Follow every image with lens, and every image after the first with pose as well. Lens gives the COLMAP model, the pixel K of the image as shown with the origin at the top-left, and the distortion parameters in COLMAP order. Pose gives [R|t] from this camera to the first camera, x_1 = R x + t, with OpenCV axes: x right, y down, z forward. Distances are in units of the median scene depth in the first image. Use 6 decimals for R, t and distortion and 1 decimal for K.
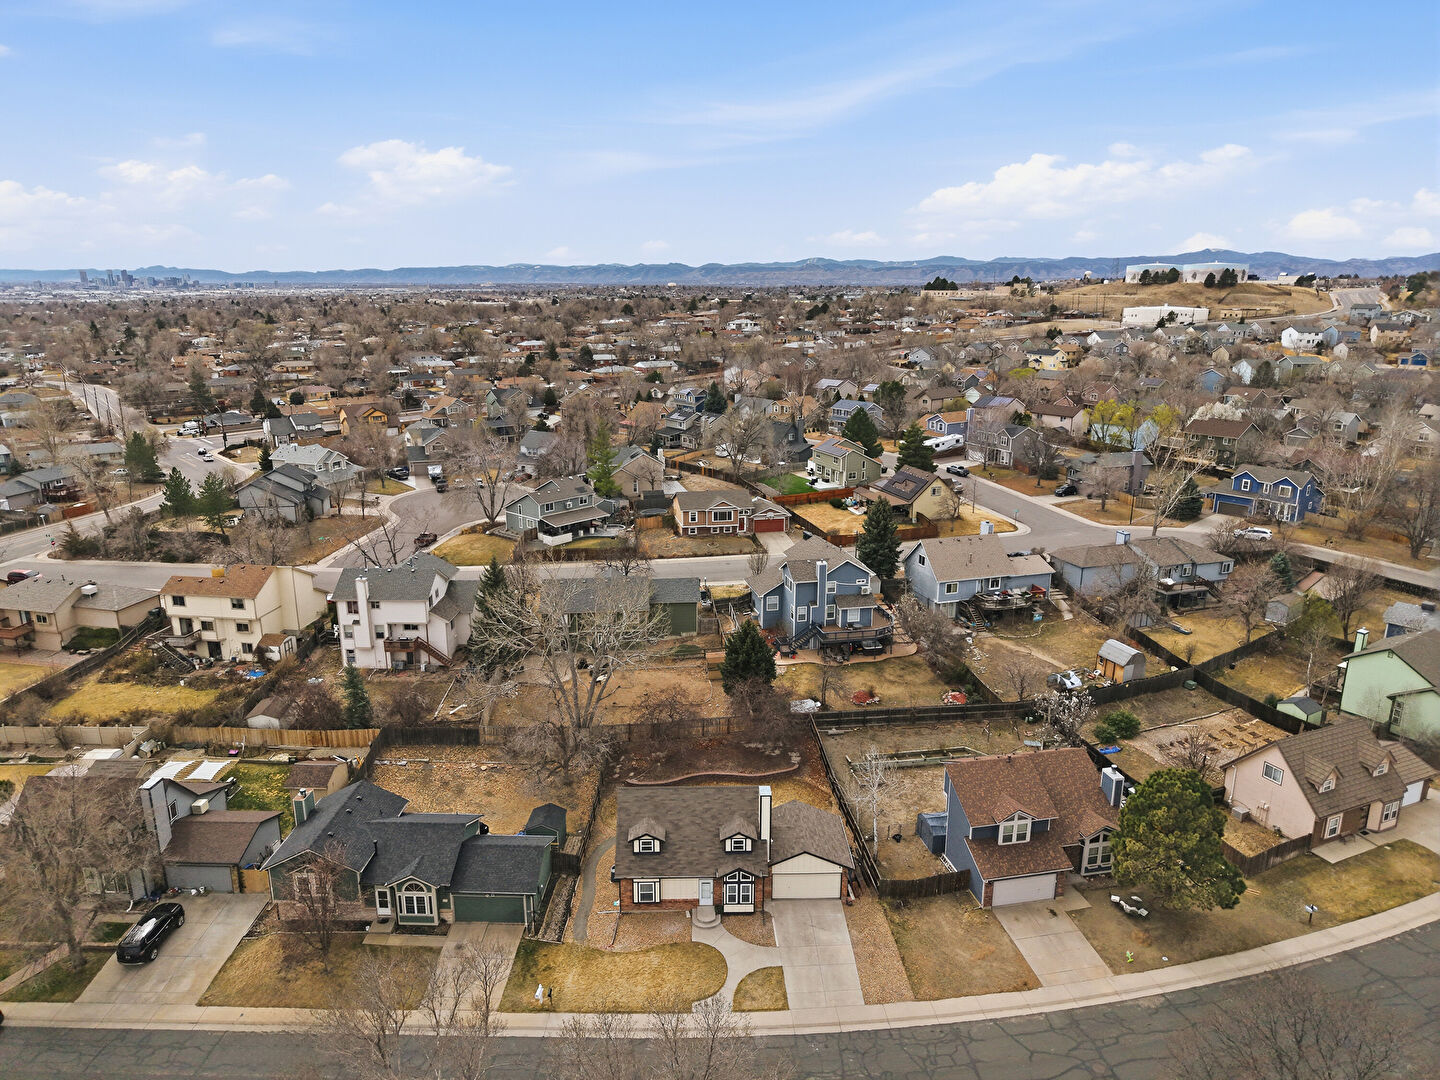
lens RADIAL K [[1002.0, 0, 720.0], [0, 1002.0, 540.0], [0, 0, 1]] dist [0.010171, -0.005679]
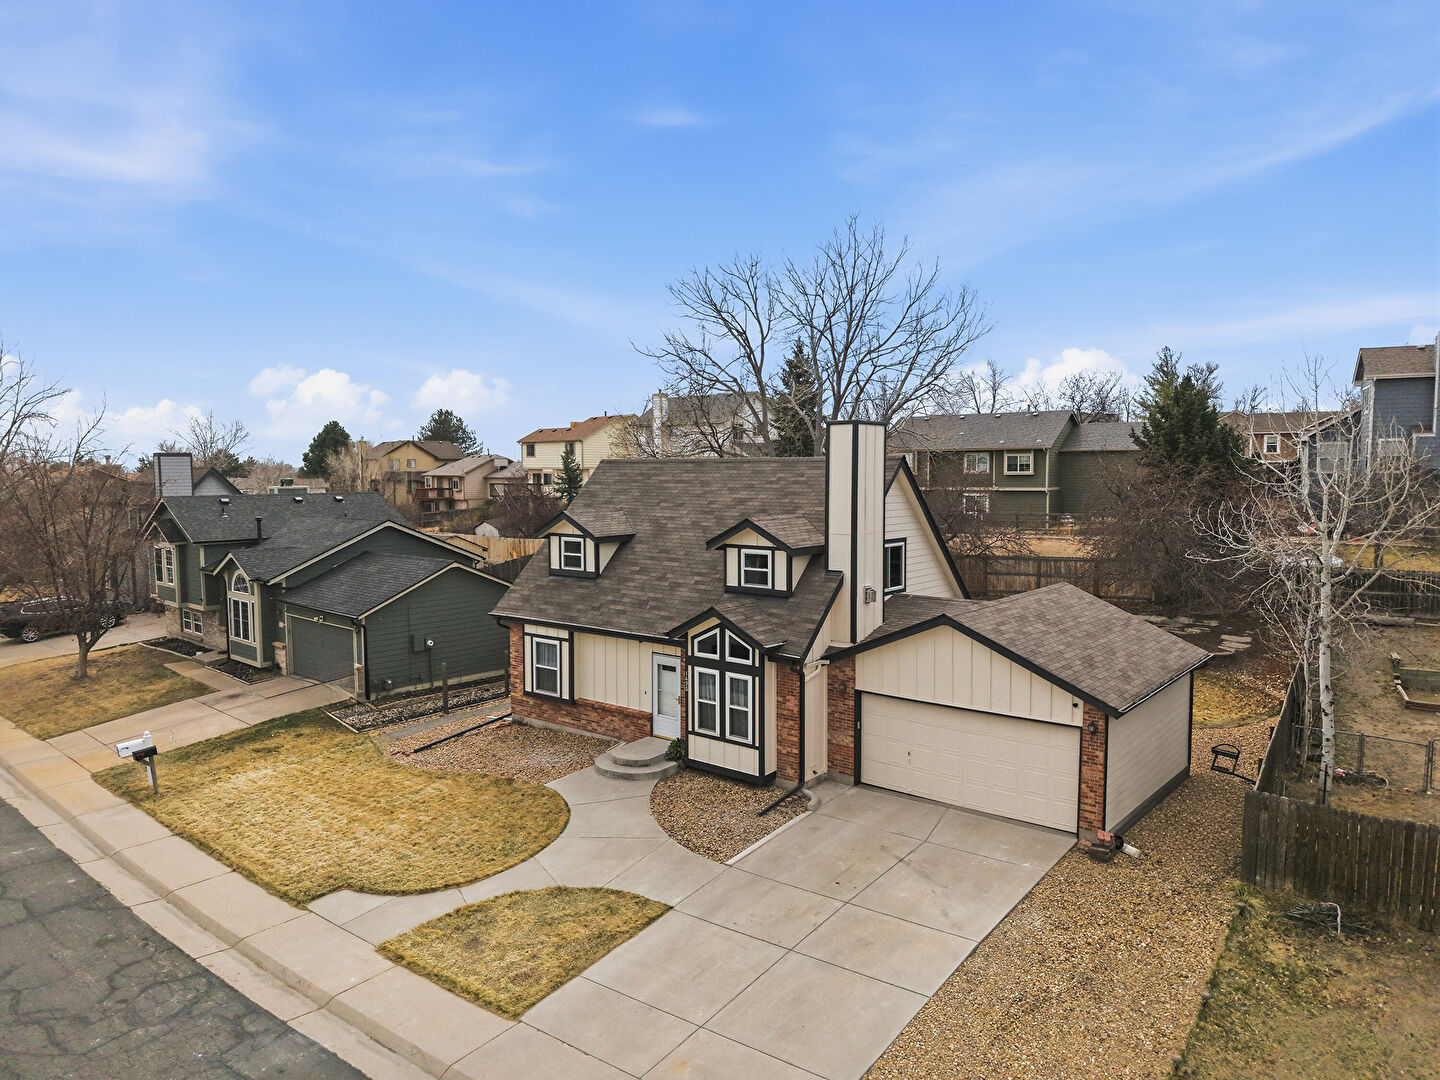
lens RADIAL K [[969.6, 0, 720.0], [0, 969.6, 540.0], [0, 0, 1]] dist [0.025578, -0.001052]
pose [[0.757437, 0.043461, -0.651460, 0.145571], [-0.169492, 0.976664, -0.131908, 0.224663], [0.630525, 0.210330, 0.747128, 0.493903]]
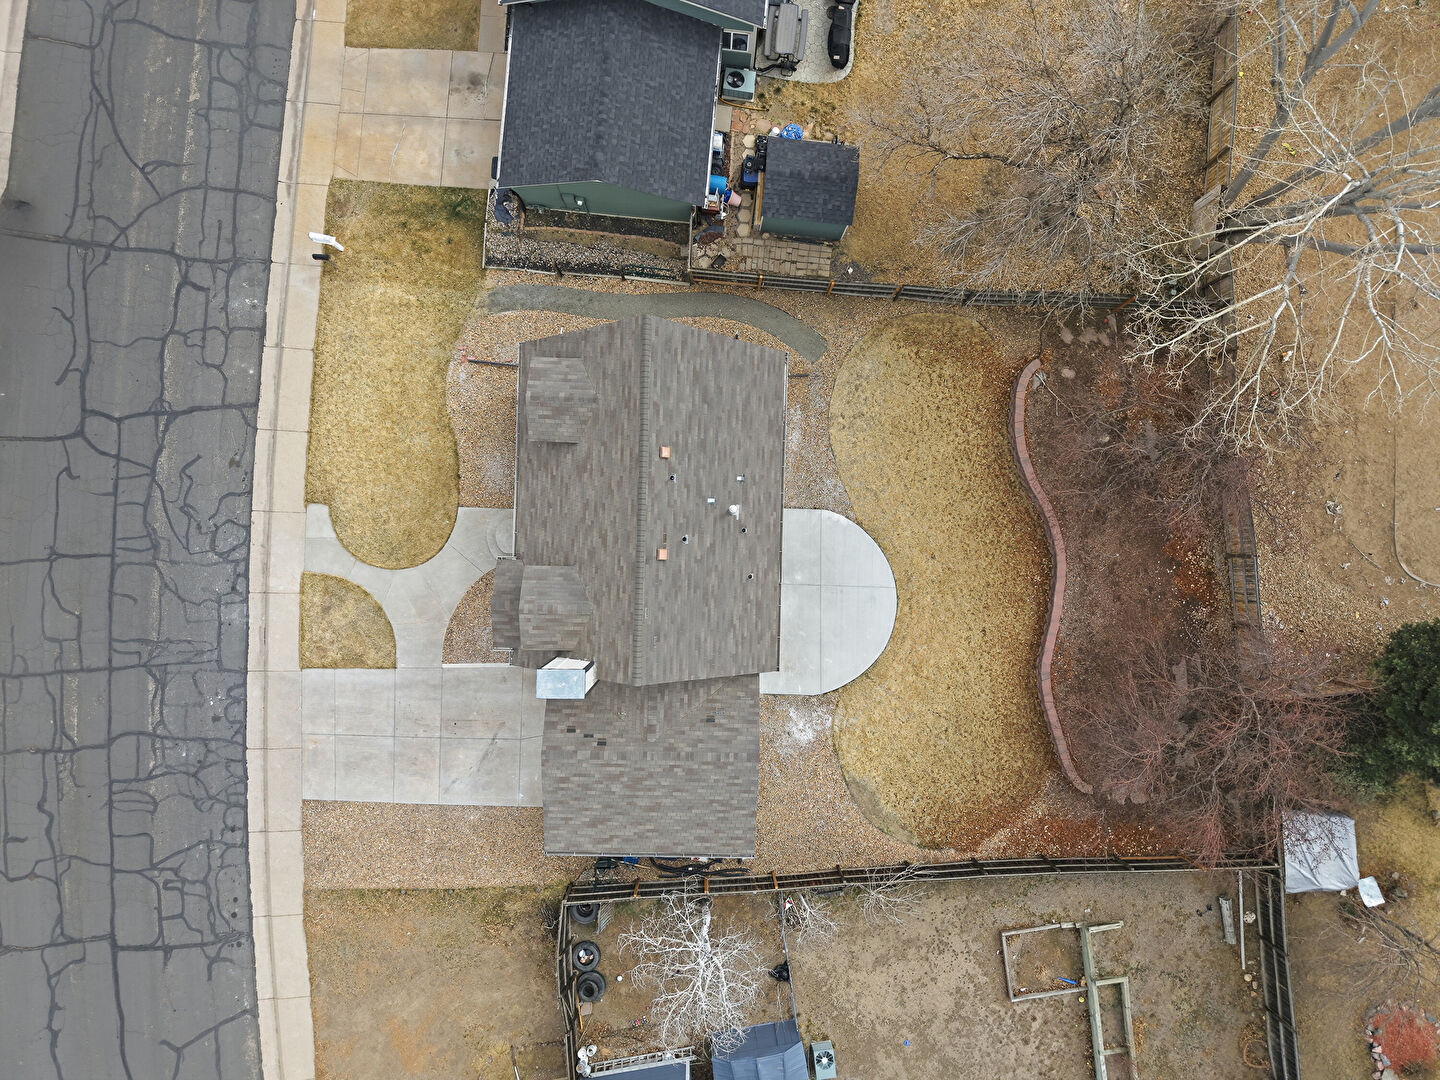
lens RADIAL K [[981.4, 0, 720.0], [0, 981.4, 540.0], [0, 0, 1]] dist [0.005566, -0.001592]
pose [[-0.052758, 0.998575, -0.007997, -0.009216], [-0.268159, -0.006453, 0.963353, -0.090300], [0.961929, 0.052969, 0.268117, 0.635736]]
